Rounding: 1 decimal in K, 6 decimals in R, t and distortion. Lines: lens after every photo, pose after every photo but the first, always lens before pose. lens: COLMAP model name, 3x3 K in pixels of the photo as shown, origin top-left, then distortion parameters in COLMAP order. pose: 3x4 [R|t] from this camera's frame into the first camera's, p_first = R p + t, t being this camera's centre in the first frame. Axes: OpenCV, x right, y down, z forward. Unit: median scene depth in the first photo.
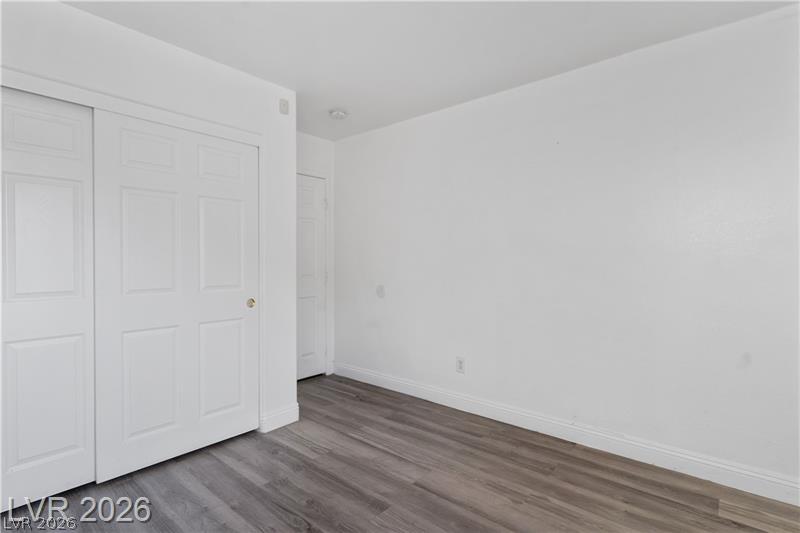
lens RADIAL K [[386.1, 0, 400.4], [0, 386.1, 266.5], [0, 0, 1]] dist [0.006228, -0.000517]
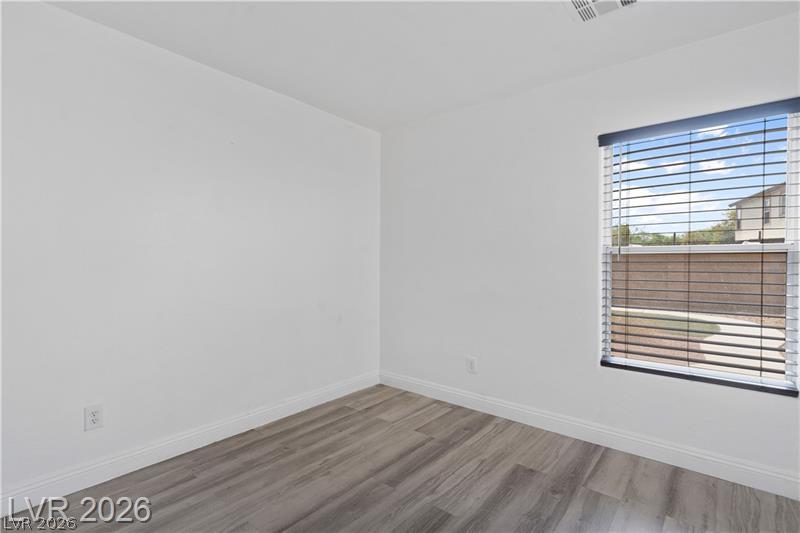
lens RADIAL K [[386.1, 0, 394.4], [0, 386.1, 264.8], [0, 0, 1]] dist [0.006228, -0.000517]
pose [[0.000614, -0.010015, 0.999950, -0.710945], [0.005801, 0.999933, 0.010011, -0.012420], [-0.999983, 0.005794, 0.000672, 0.685858]]
